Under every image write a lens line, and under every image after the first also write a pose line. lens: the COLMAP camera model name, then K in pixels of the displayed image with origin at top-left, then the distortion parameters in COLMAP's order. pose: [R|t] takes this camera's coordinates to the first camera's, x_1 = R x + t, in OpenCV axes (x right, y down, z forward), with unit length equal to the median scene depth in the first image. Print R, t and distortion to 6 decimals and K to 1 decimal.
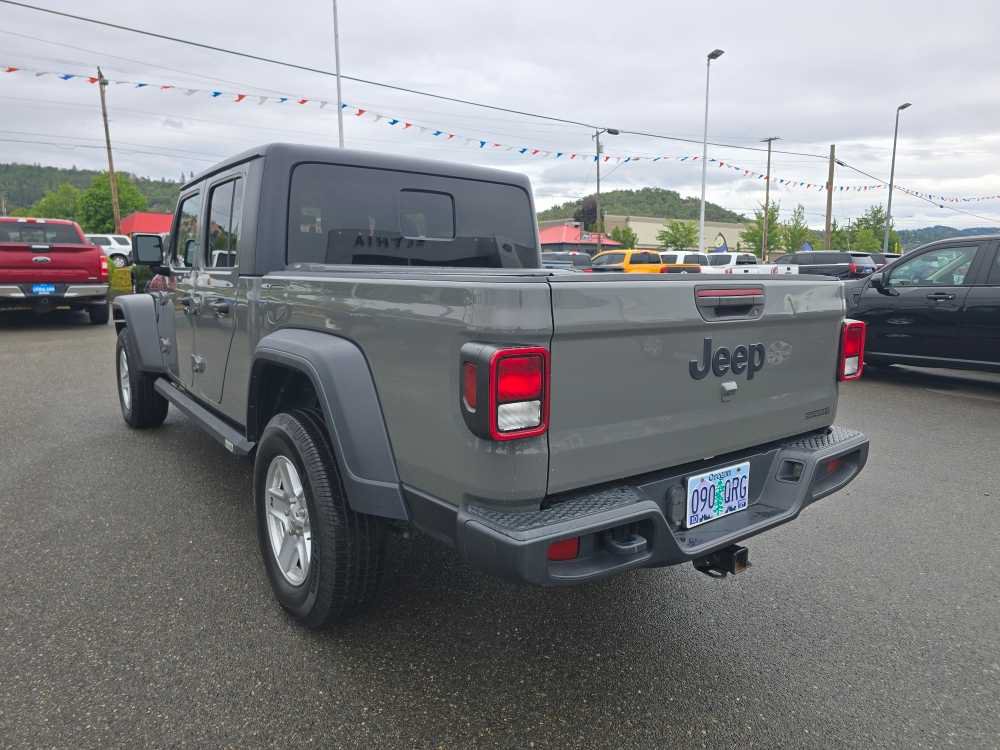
lens RADIAL K [[673.9, 0, 498.8], [0, 673.9, 367.6], [0, 0, 1]] dist [0.038810, -0.026809]
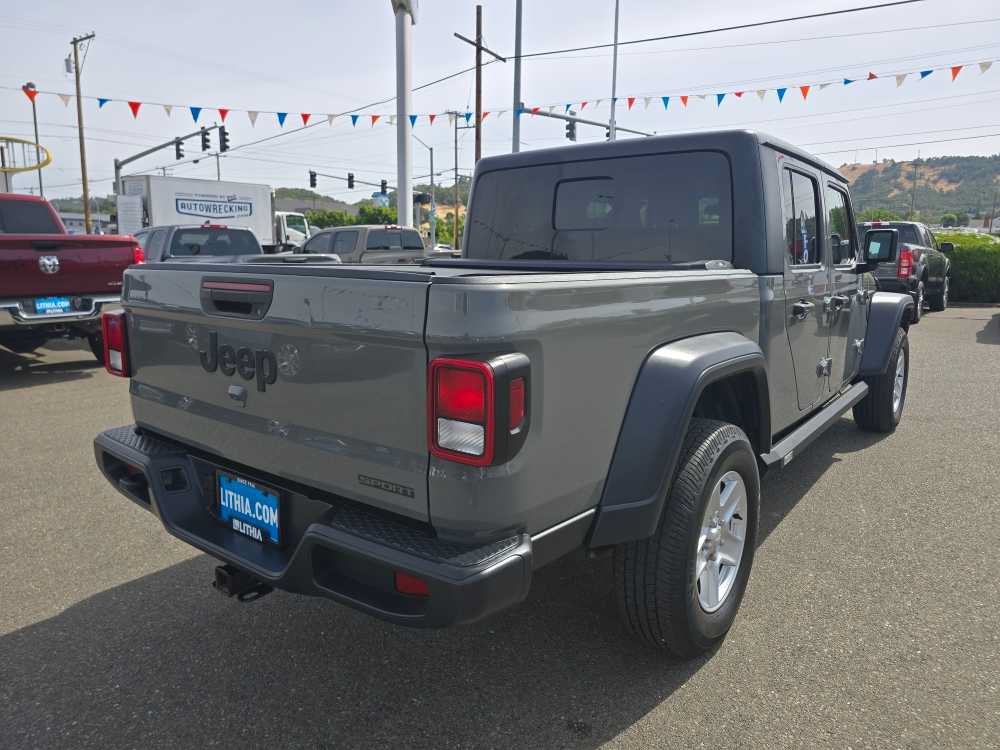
lens RADIAL K [[673.9, 0, 482.5], [0, 673.9, 349.4], [0, 0, 1]] dist [0.038810, -0.026809]
pose [[0.271565, 0.130866, -0.953481, 0.440458], [-0.149542, 0.984417, 0.092521, -0.054371], [0.950731, 0.117460, 0.286903, 0.357846]]
